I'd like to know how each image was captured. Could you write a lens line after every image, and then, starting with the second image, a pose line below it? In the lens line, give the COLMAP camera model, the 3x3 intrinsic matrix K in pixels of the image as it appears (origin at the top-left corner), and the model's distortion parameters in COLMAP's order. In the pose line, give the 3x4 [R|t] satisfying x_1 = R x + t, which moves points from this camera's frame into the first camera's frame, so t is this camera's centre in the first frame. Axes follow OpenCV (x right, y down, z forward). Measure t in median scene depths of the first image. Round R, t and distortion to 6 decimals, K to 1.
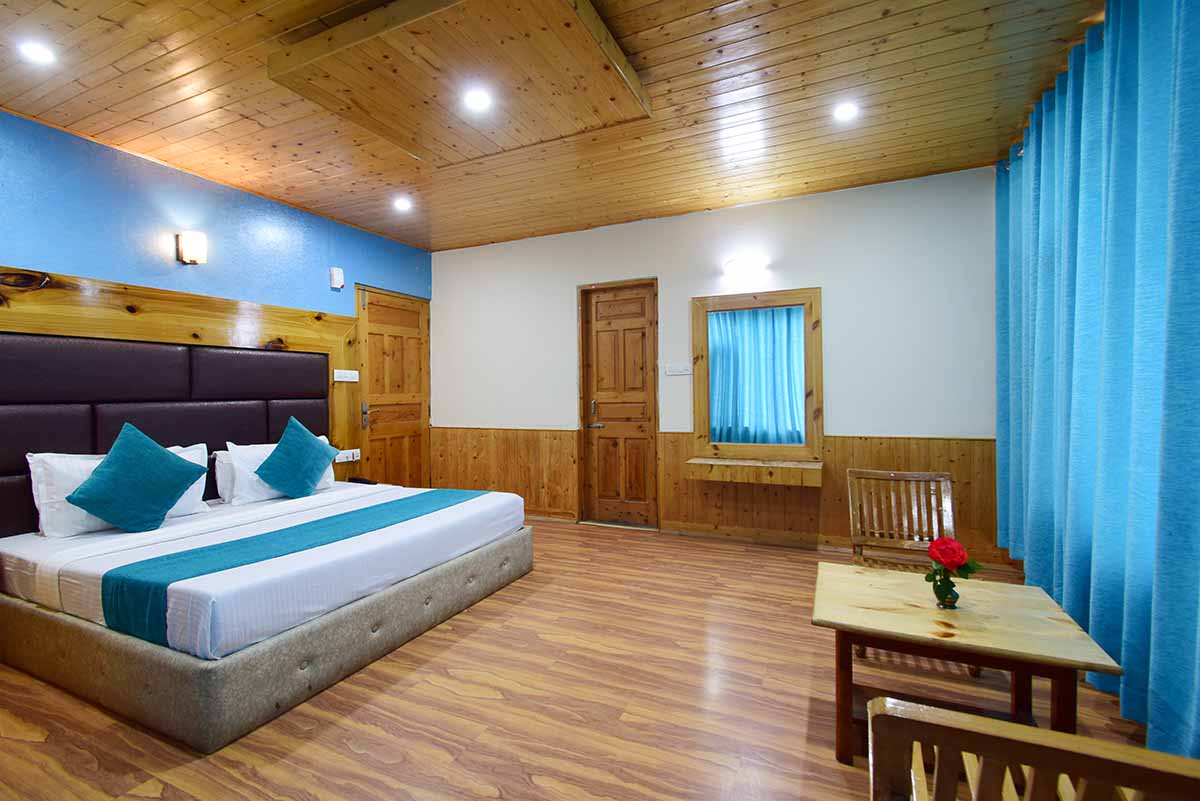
lens RADIAL K [[536.6, 0, 612.6], [0, 536.6, 398.1], [0, 0, 1]] dist [0.004033, -0.001464]
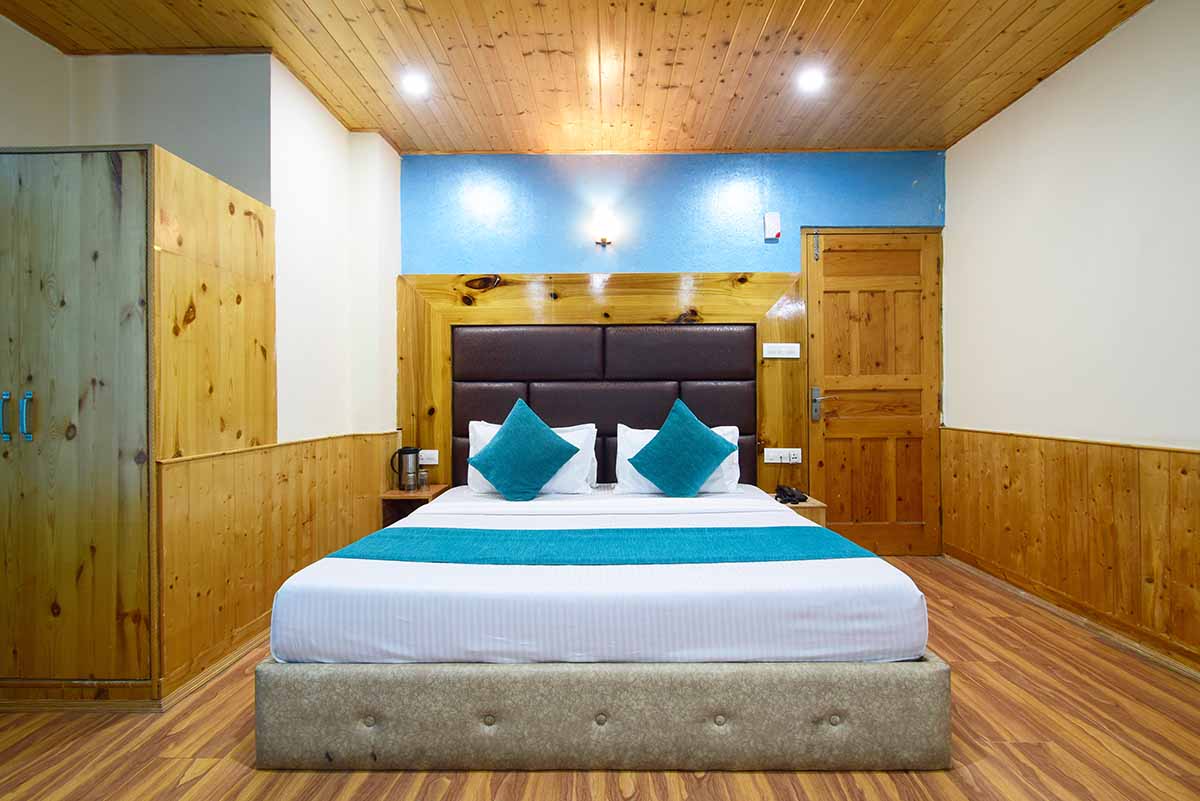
lens RADIAL K [[536.6, 0, 605.4], [0, 536.6, 394.5], [0, 0, 1]] dist [0.004033, -0.001464]
pose [[0.397126, 0.007110, -0.917737, 0.127512], [-0.011384, 0.999931, 0.002821, 0.026121], [0.917694, 0.009327, 0.397179, 0.570038]]
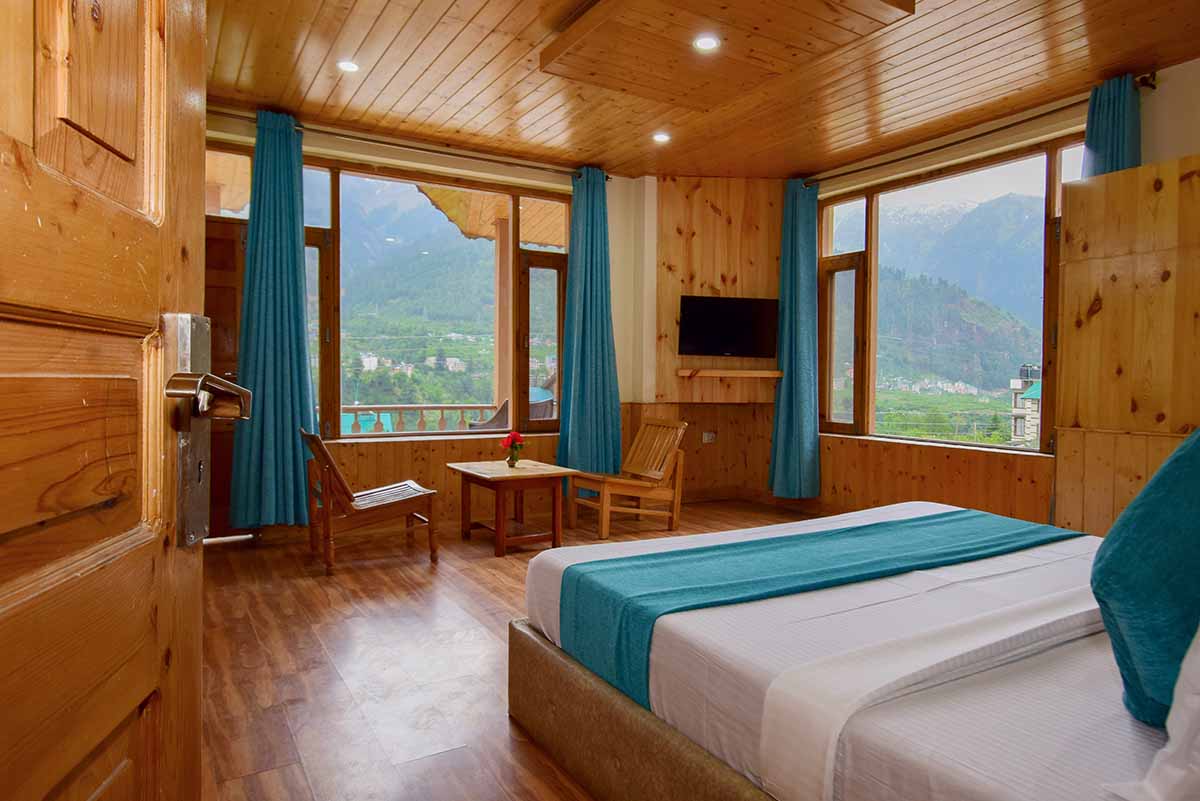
lens RADIAL K [[733.4, 0, 601.2], [0, 733.4, 396.2], [0, 0, 1]] dist [0.004394, 0.001134]
pose [[-0.807625, -0.011602, 0.589582, -0.586062], [0.008148, 0.999491, 0.030829, 0.024992], [-0.589640, 0.029702, -0.807120, 1.447362]]
